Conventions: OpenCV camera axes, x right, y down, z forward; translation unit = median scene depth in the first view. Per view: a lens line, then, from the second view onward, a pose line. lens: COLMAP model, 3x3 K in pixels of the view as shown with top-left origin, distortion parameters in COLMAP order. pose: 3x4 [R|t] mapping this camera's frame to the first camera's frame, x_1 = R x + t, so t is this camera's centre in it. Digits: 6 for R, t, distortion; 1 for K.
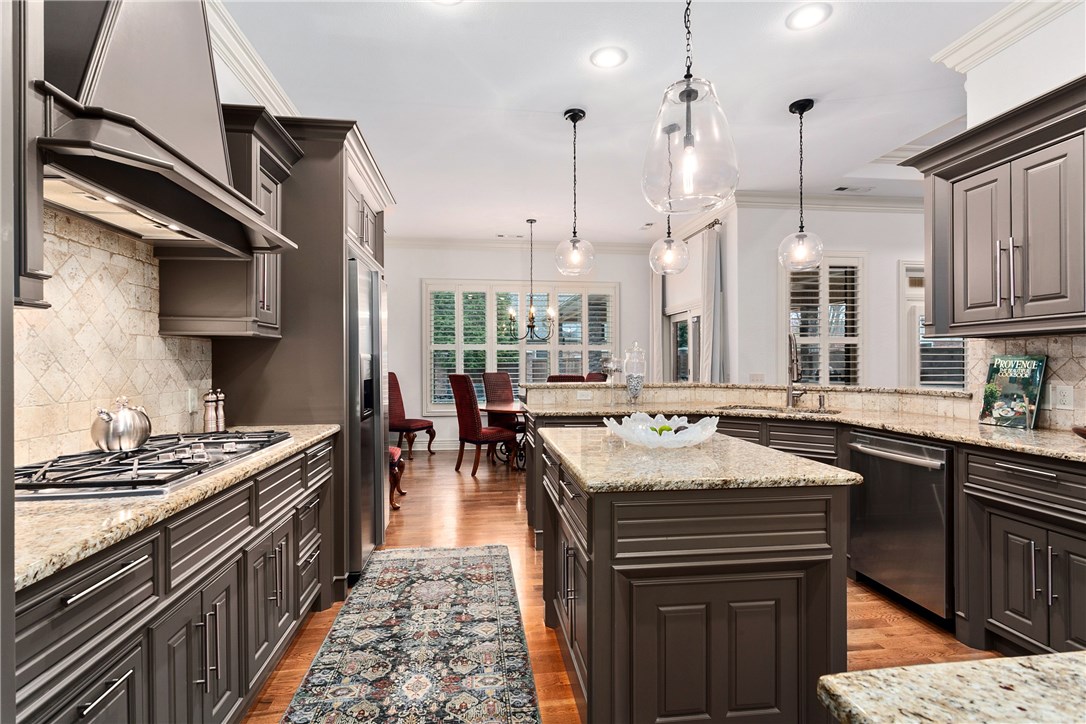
lens RADIAL K [[520.4, 0, 538.4], [0, 520.4, 357.4], [0, 0, 1]] dist [0.005409, 0.000911]
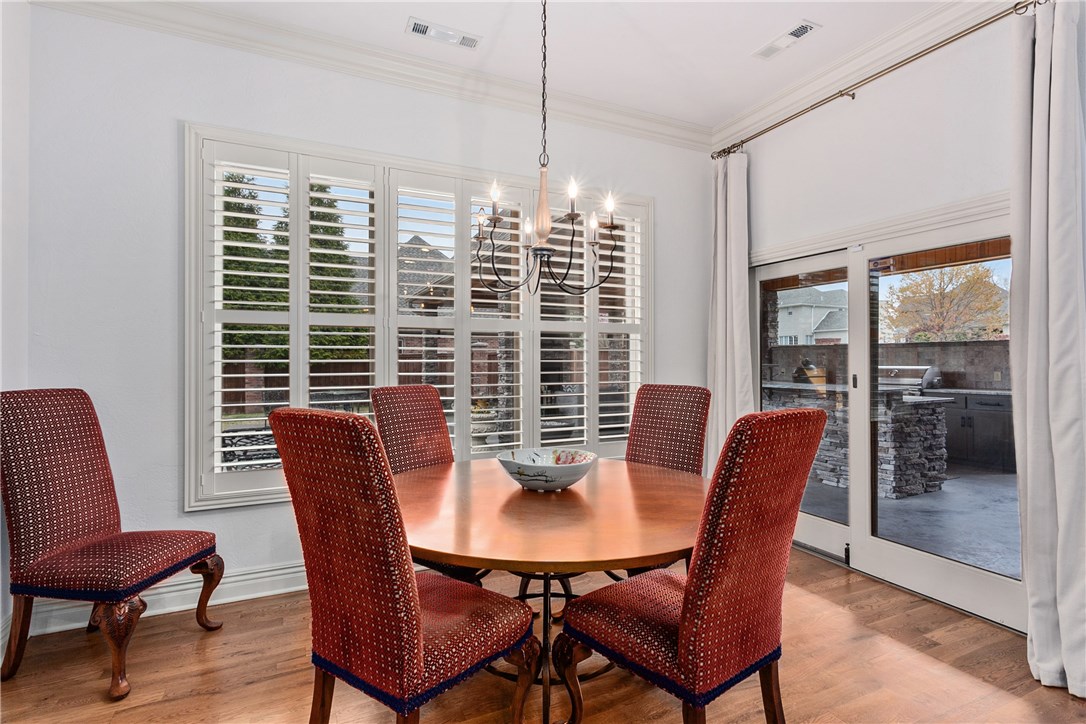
lens RADIAL K [[520.4, 0, 538.4], [0, 520.4, 357.4], [0, 0, 1]] dist [0.005409, 0.000911]
pose [[0.951886, 0.003812, 0.306428, -0.105610], [-0.007352, 0.999919, 0.010398, 0.002878], [-0.306363, -0.012151, 0.951837, 0.602572]]
